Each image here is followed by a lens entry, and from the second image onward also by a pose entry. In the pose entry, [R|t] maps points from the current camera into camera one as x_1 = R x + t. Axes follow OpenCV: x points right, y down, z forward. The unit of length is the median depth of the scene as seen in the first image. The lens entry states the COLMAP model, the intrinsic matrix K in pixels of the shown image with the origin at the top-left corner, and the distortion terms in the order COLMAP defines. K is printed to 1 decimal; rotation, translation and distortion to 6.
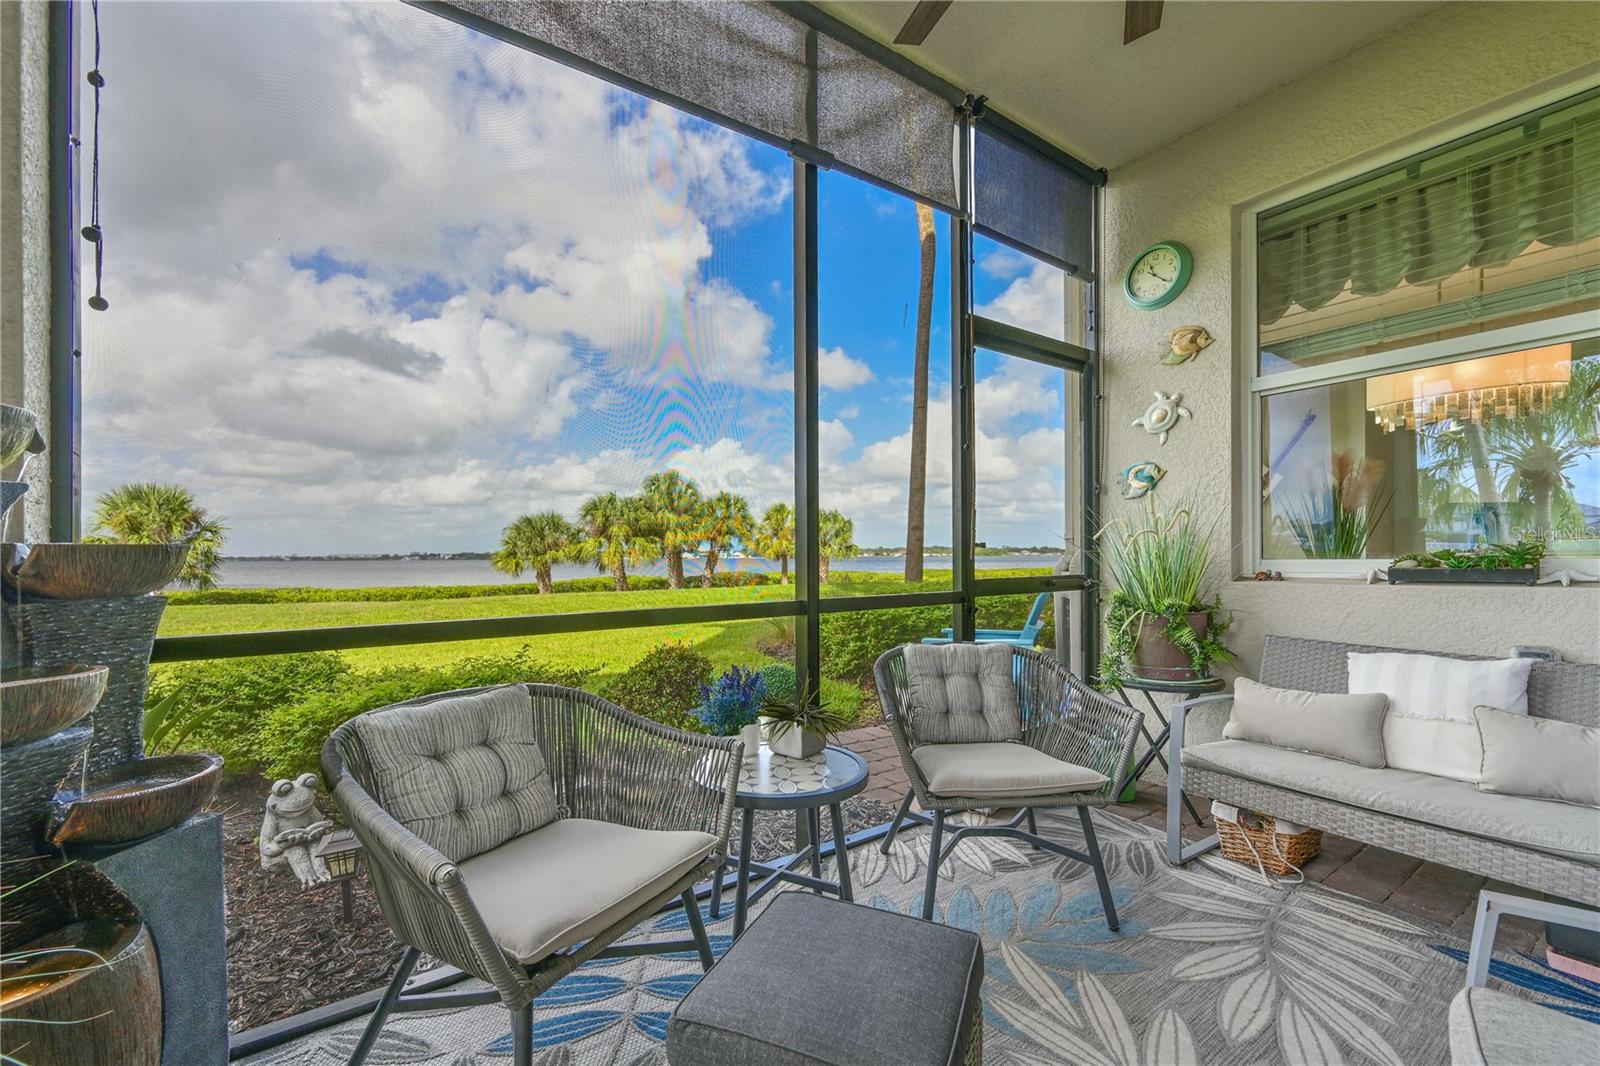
lens RADIAL K [[631.0, 0, 769.0], [0, 631.0, 558.3], [0, 0, 1]] dist [-0.001729, 0.000413]
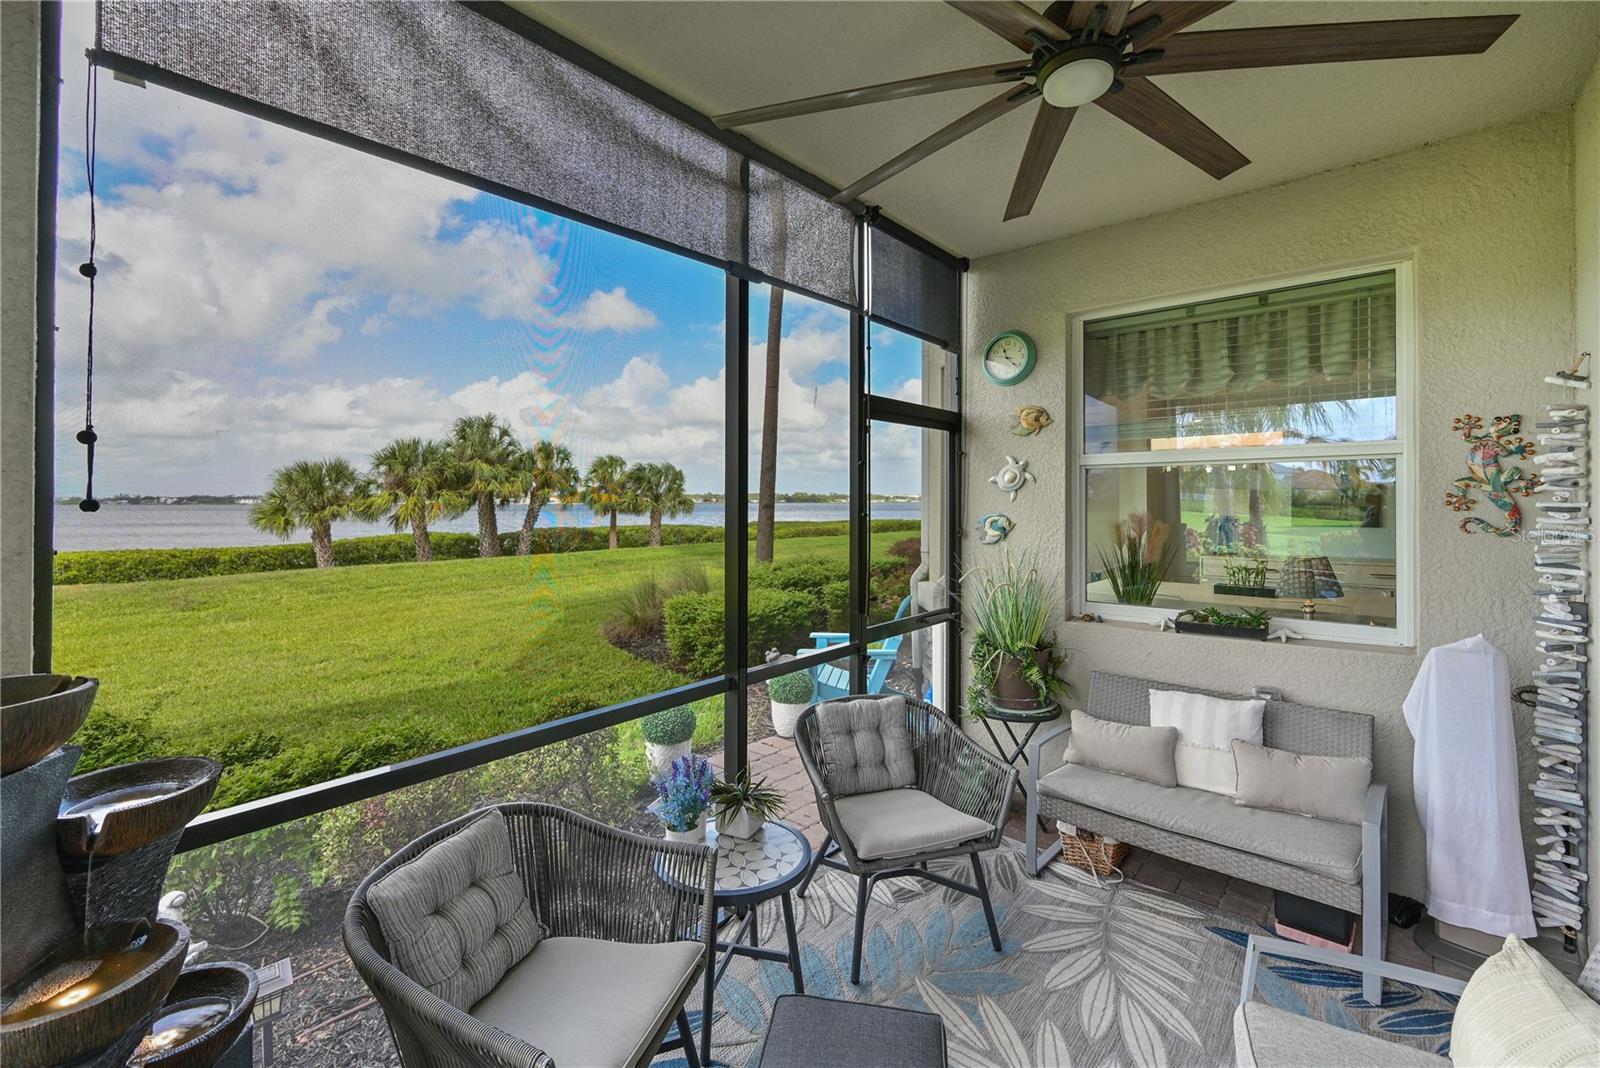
lens RADIAL K [[670.9, 0, 755.6], [0, 670.9, 500.4], [0, 0, 1]] dist [-0.001040, -0.000275]
pose [[0.970042, 0.002907, 0.242921, -0.183482], [-0.001924, 0.999989, -0.004283, -0.223401], [-0.242930, 0.003687, 0.970037, -0.122830]]
